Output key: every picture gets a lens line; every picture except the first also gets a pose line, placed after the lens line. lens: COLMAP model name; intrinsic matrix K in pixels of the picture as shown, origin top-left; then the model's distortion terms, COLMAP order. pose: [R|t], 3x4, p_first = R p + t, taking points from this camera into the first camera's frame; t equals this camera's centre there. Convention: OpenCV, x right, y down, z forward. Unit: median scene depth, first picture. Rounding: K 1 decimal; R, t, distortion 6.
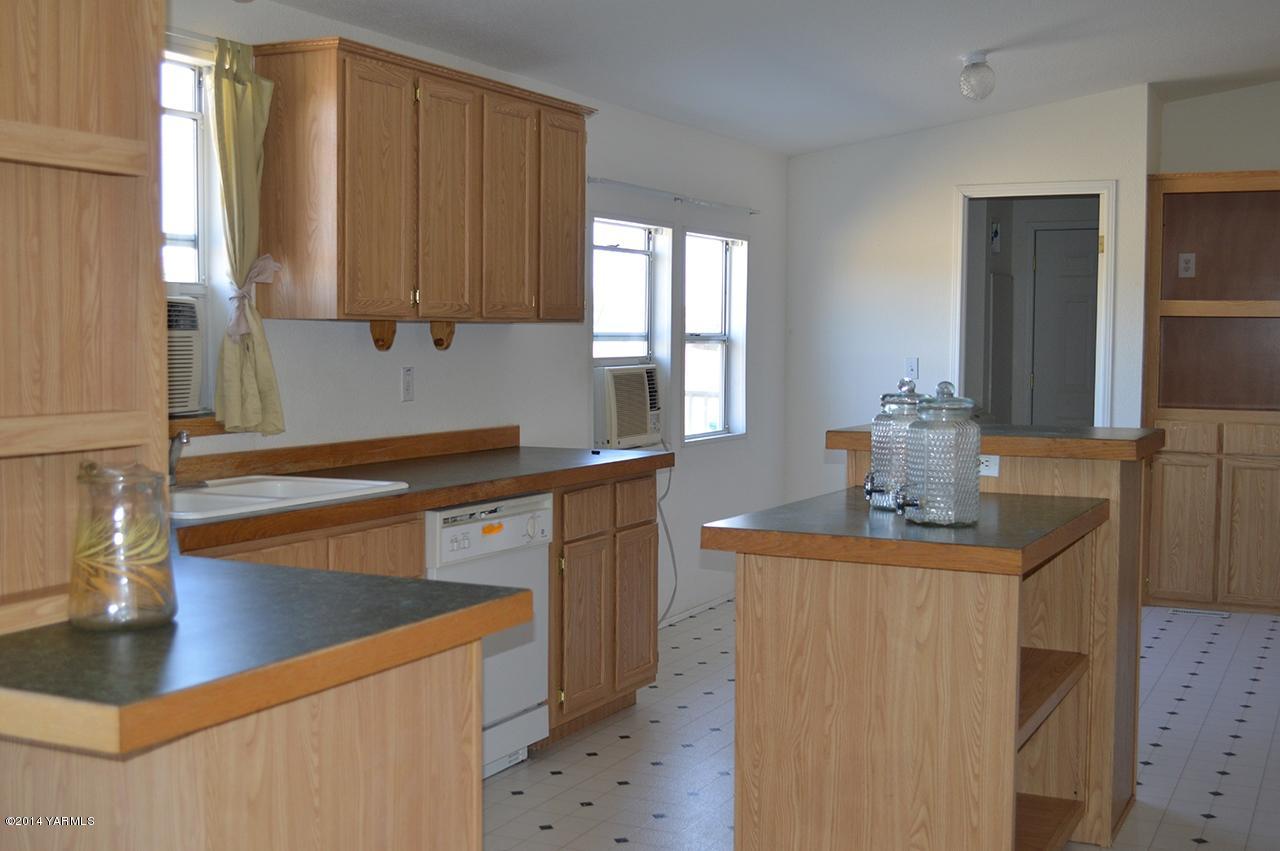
lens RADIAL K [[1456.9, 0, 640.0], [0, 1456.9, 425.5], [0, 0, 1]] dist [-0.057811, 0.017378]
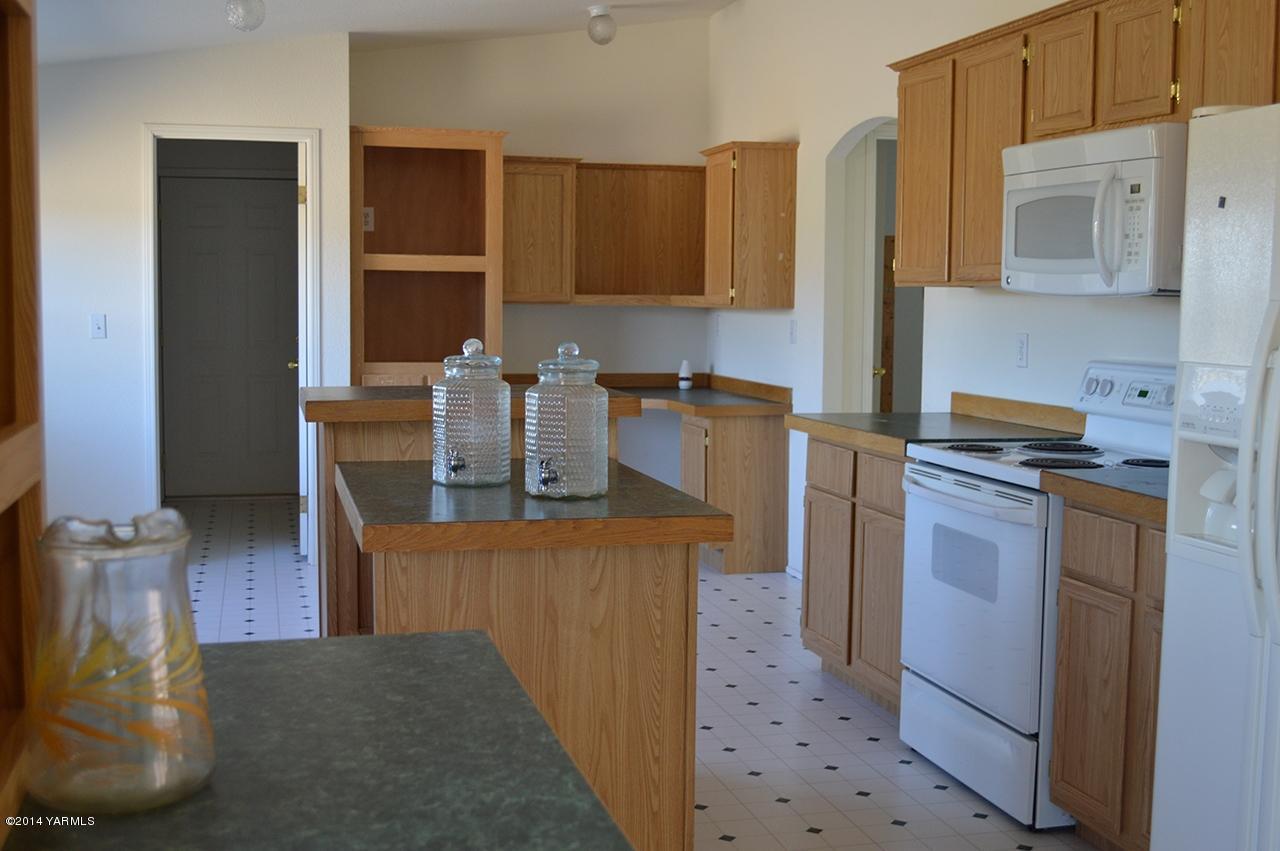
lens RADIAL K [[1456.9, 0, 640.0], [0, 1456.9, 425.5], [0, 0, 1]] dist [-0.057811, 0.017378]
pose [[0.751037, -0.056618, 0.657828, -0.377301], [0.035401, 0.998336, 0.045509, -0.018301], [-0.659311, -0.010891, 0.751792, 0.288177]]
